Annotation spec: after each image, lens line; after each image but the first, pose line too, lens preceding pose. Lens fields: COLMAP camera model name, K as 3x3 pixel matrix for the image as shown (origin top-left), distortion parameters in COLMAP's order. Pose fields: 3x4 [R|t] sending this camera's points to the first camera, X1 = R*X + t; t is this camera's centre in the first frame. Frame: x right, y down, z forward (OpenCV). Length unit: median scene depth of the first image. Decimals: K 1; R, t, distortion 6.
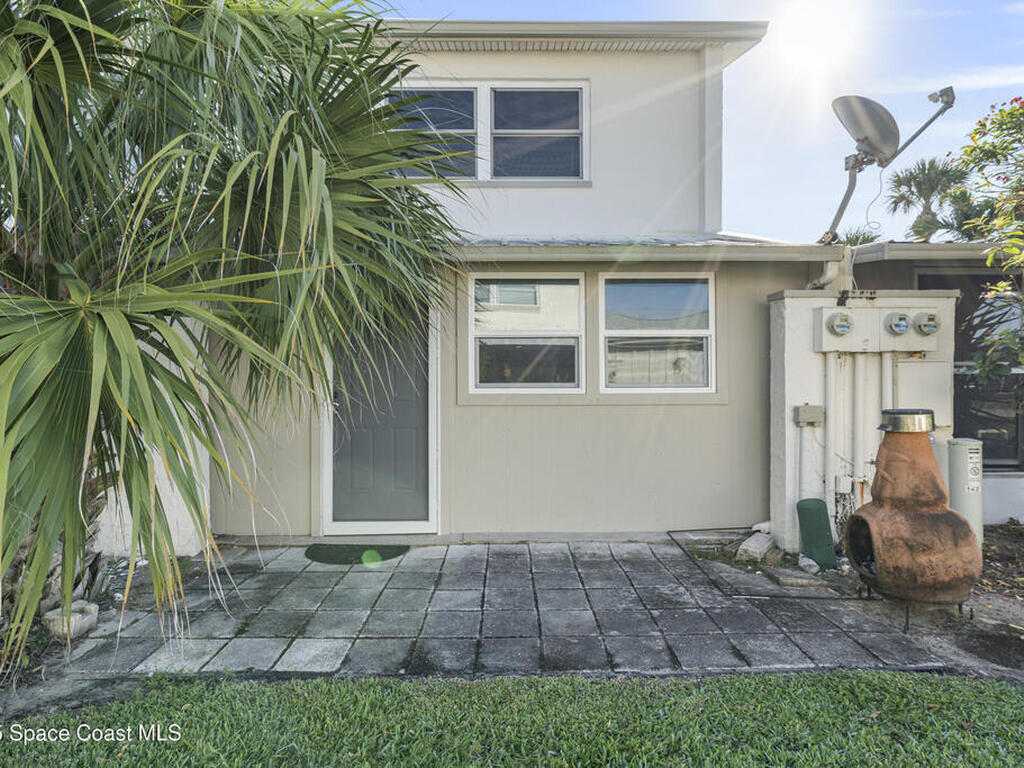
lens RADIAL K [[508.2, 0, 511.4], [0, 508.2, 383.9], [0, 0, 1]] dist [0.000492, 0.001288]
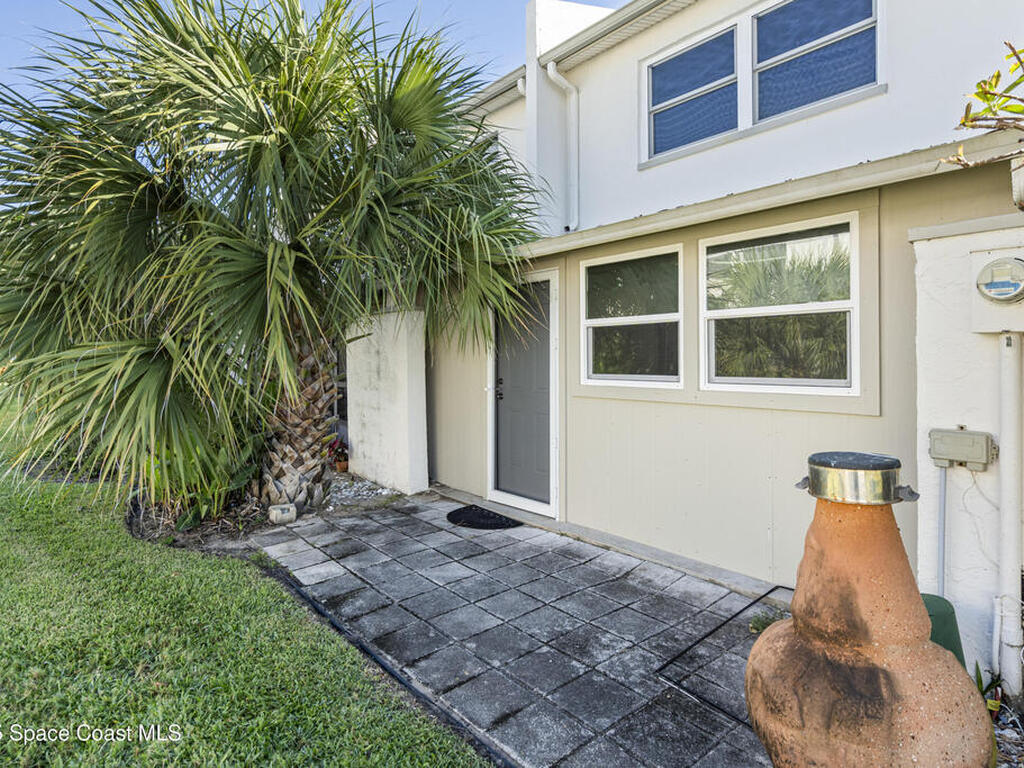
lens RADIAL K [[508.2, 0, 502.0], [0, 508.2, 363.2], [0, 0, 1]] dist [0.000492, 0.001288]
pose [[0.692000, 0.002041, -0.721895, 0.654499], [0.005098, 0.999957, 0.007714, -0.038251], [0.721880, -0.009018, 0.691960, 0.262106]]
